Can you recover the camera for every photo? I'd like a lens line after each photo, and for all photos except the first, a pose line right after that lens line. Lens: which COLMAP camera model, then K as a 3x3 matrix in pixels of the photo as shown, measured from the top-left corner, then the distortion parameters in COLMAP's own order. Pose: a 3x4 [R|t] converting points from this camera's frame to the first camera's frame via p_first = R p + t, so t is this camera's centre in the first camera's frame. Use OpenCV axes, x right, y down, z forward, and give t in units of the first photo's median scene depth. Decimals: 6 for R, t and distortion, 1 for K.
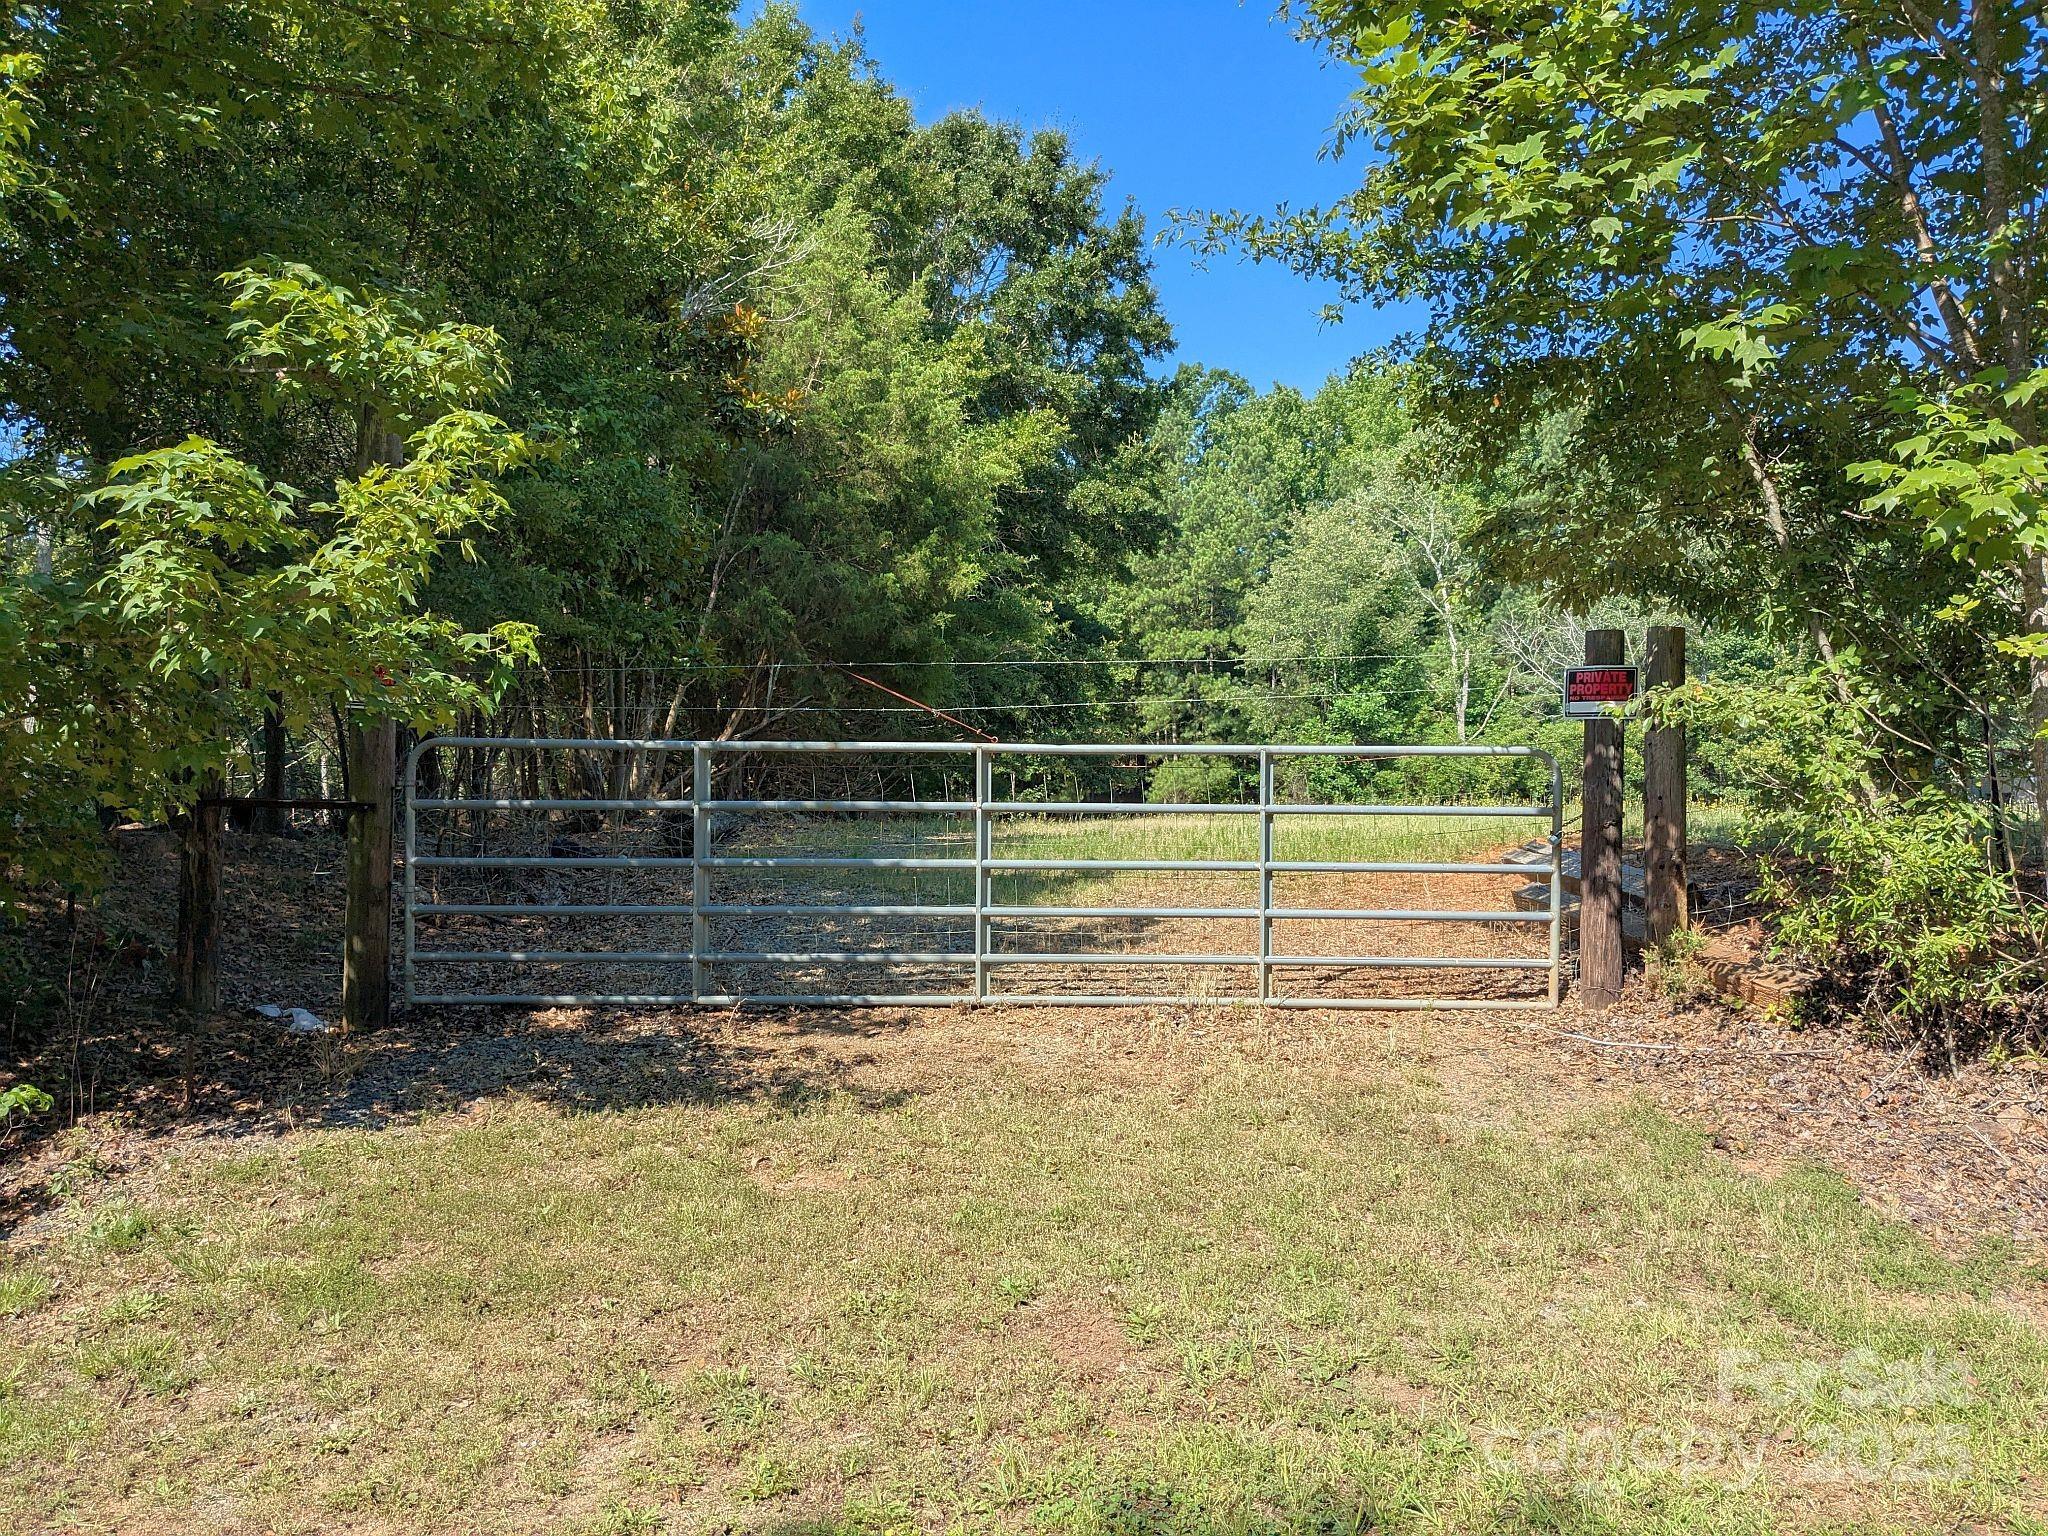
lens RADIAL K [[1616.4, 0, 1033.9], [0, 1616.4, 761.3], [0, 0, 1]] dist [0.059858, -0.091683]
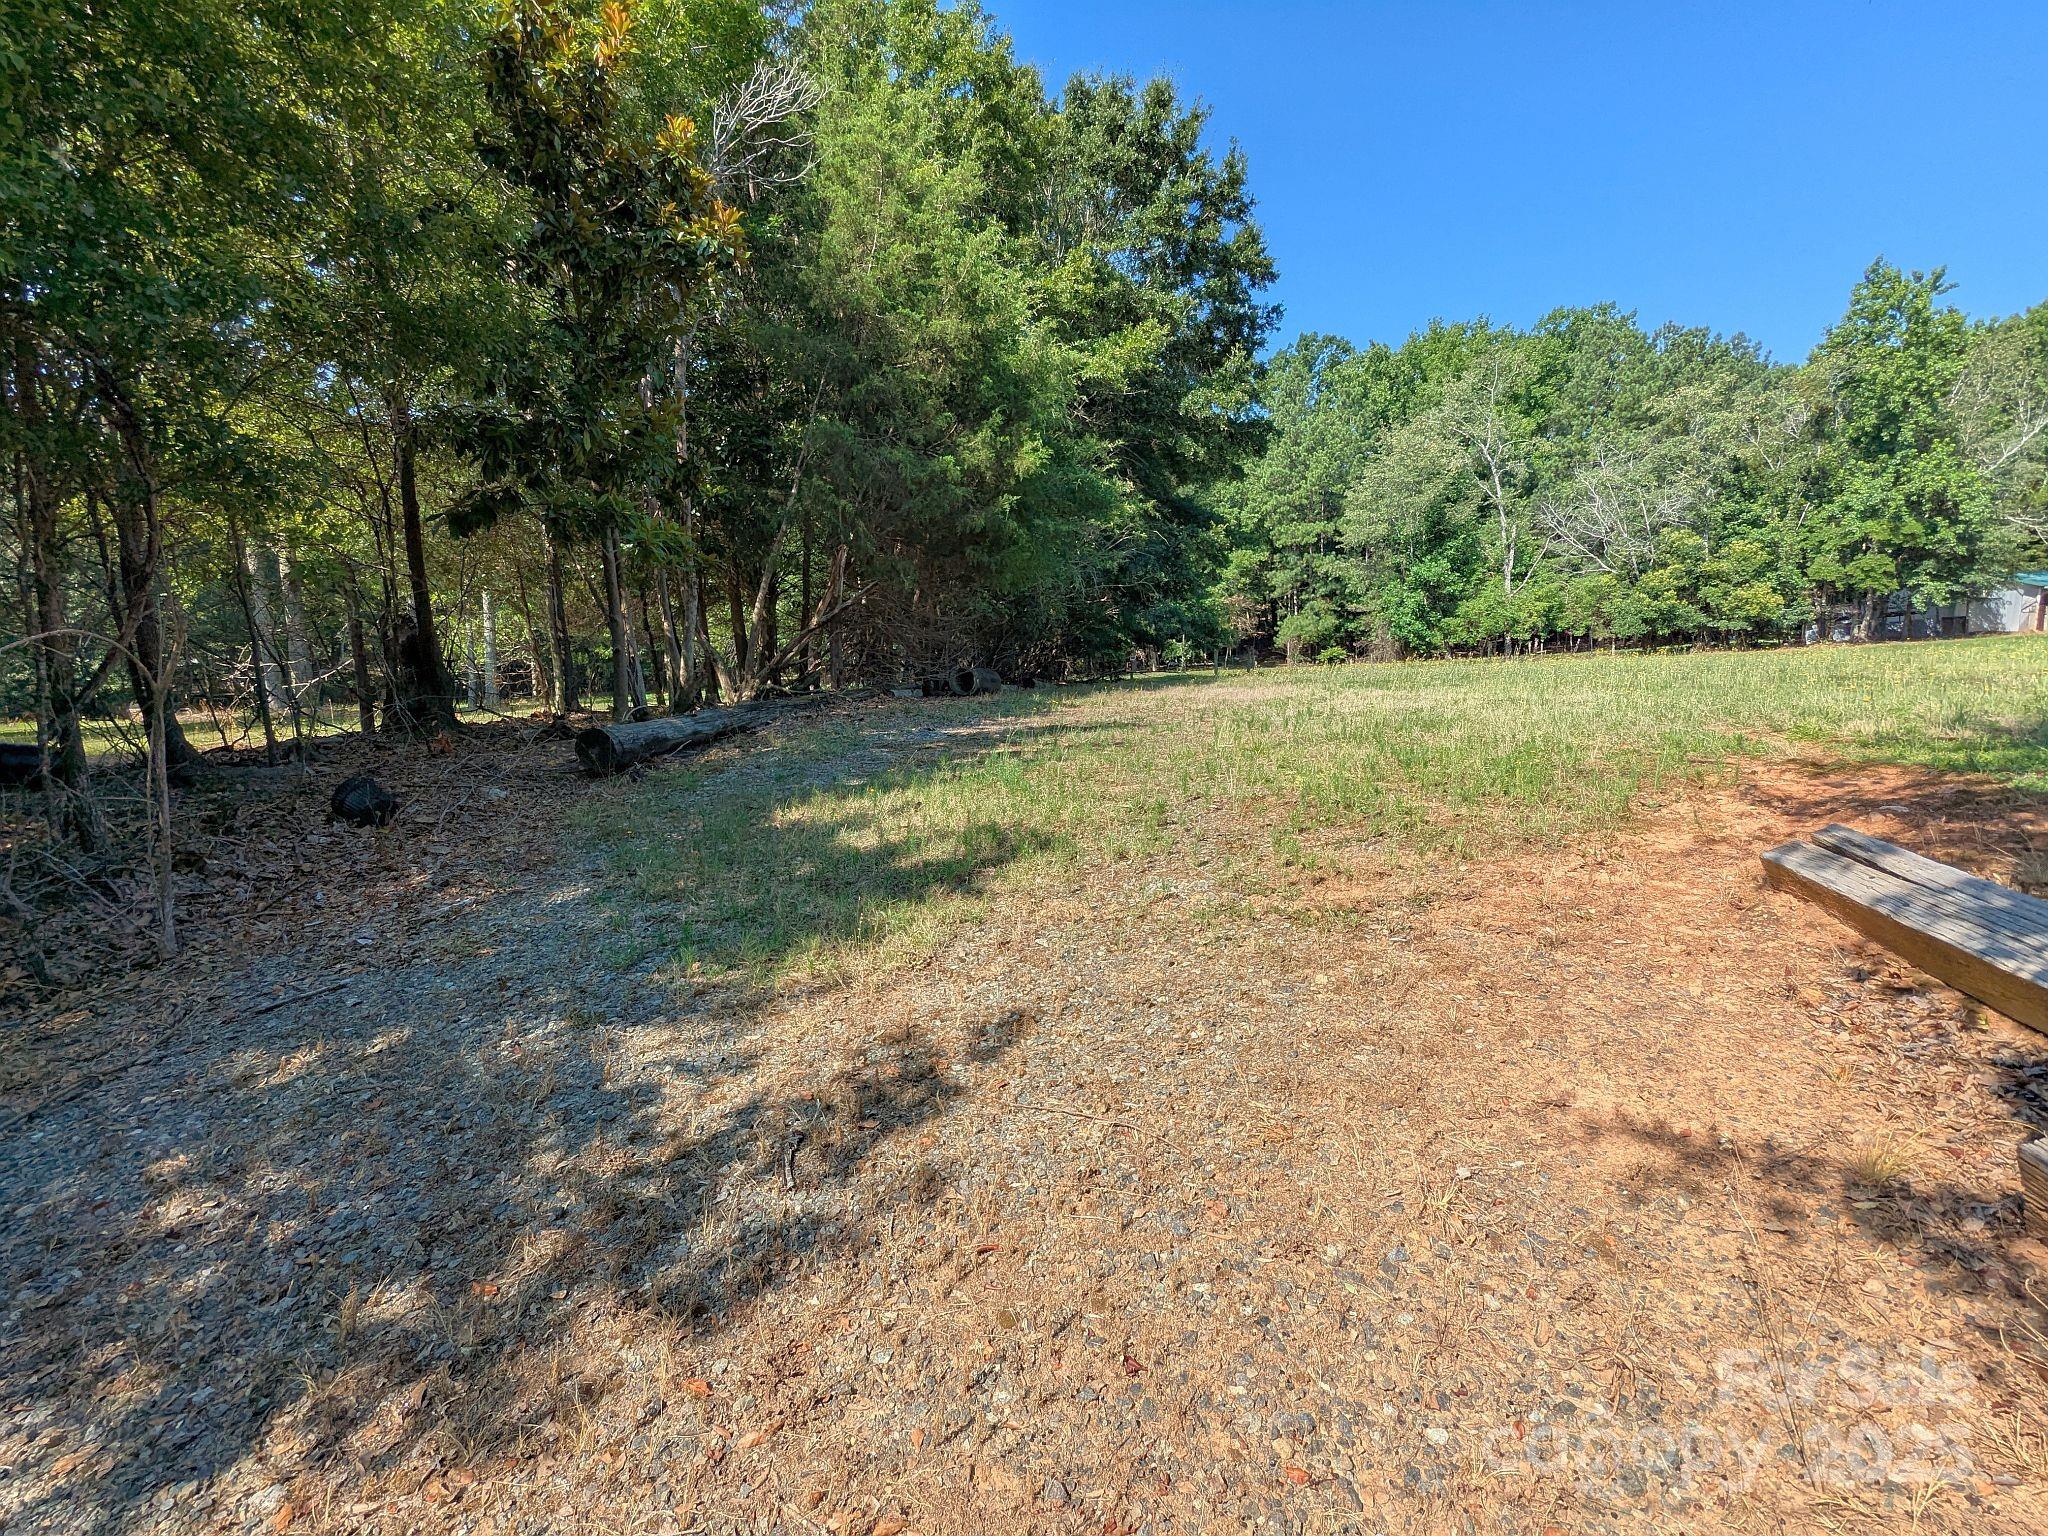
lens RADIAL K [[969.7, 0, 1035.1], [0, 969.7, 756.7], [0, 0, 1]] dist [-0.003398, 0.002461]
pose [[0.982589, -0.011666, -0.185424, 0.168560], [0.037559, 0.989893, 0.136750, -0.023117], [0.181955, -0.141333, 0.973097, 0.889549]]
